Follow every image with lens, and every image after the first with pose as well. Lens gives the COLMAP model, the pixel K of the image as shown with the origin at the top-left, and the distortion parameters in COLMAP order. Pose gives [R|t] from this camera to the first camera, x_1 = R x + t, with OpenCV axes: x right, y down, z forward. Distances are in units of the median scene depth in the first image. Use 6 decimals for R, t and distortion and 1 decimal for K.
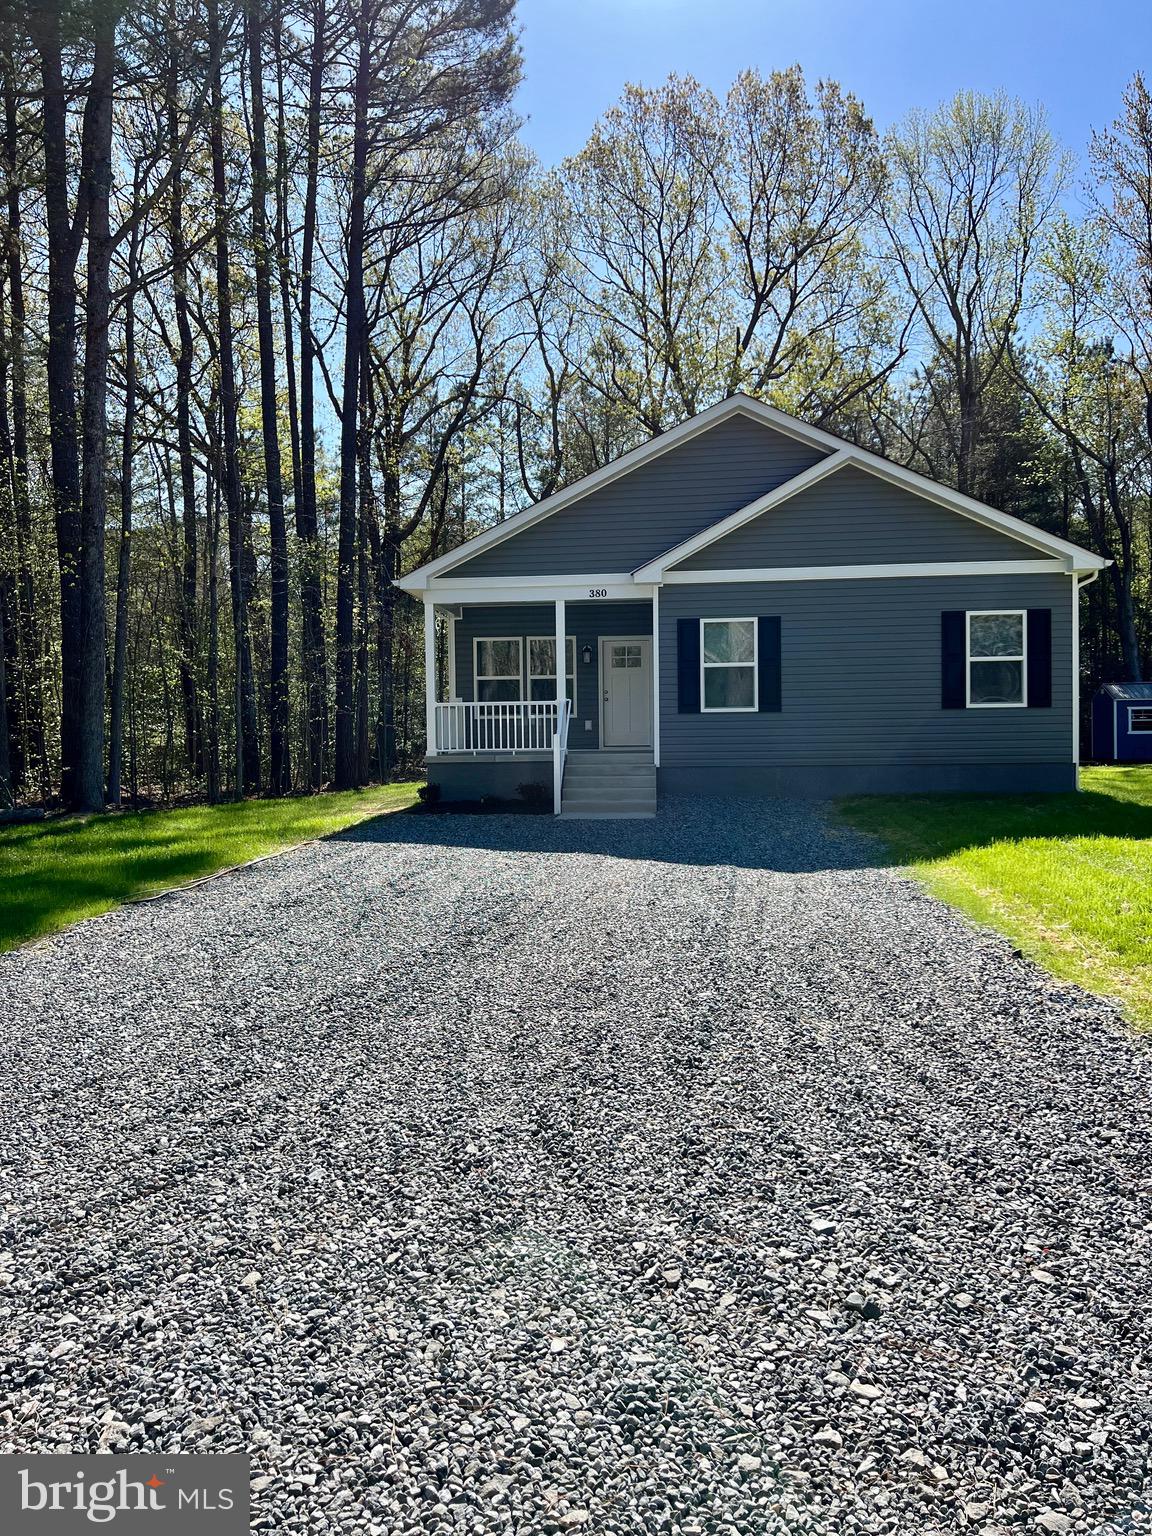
lens RADIAL K [[1178.0, 0, 576.0], [0, 1178.0, 768.0], [0, 0, 1]] dist [0.062258, -0.001225]
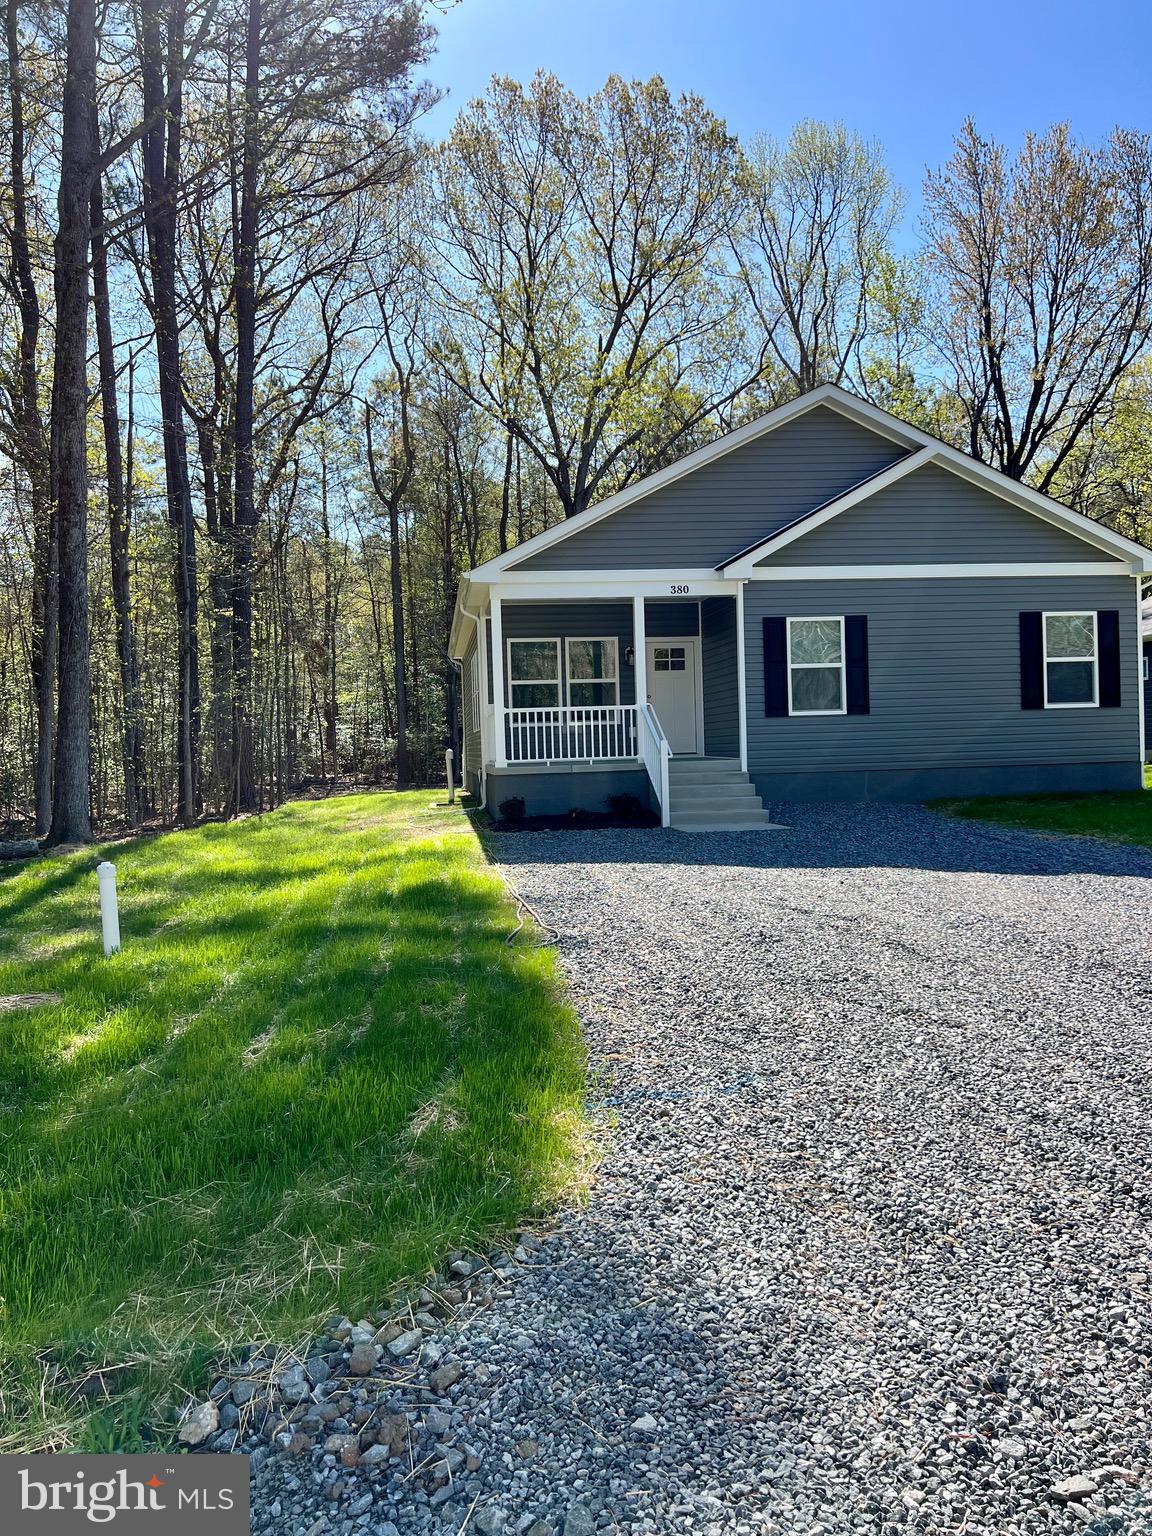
lens RADIAL K [[1178.0, 0, 576.0], [0, 1178.0, 768.0], [0, 0, 1]] dist [0.062258, -0.001225]
pose [[0.977381, -0.019368, 0.210595, -0.261398], [0.021632, 0.999730, -0.008453, -0.000867], [-0.210375, 0.012817, 0.977537, 0.105569]]
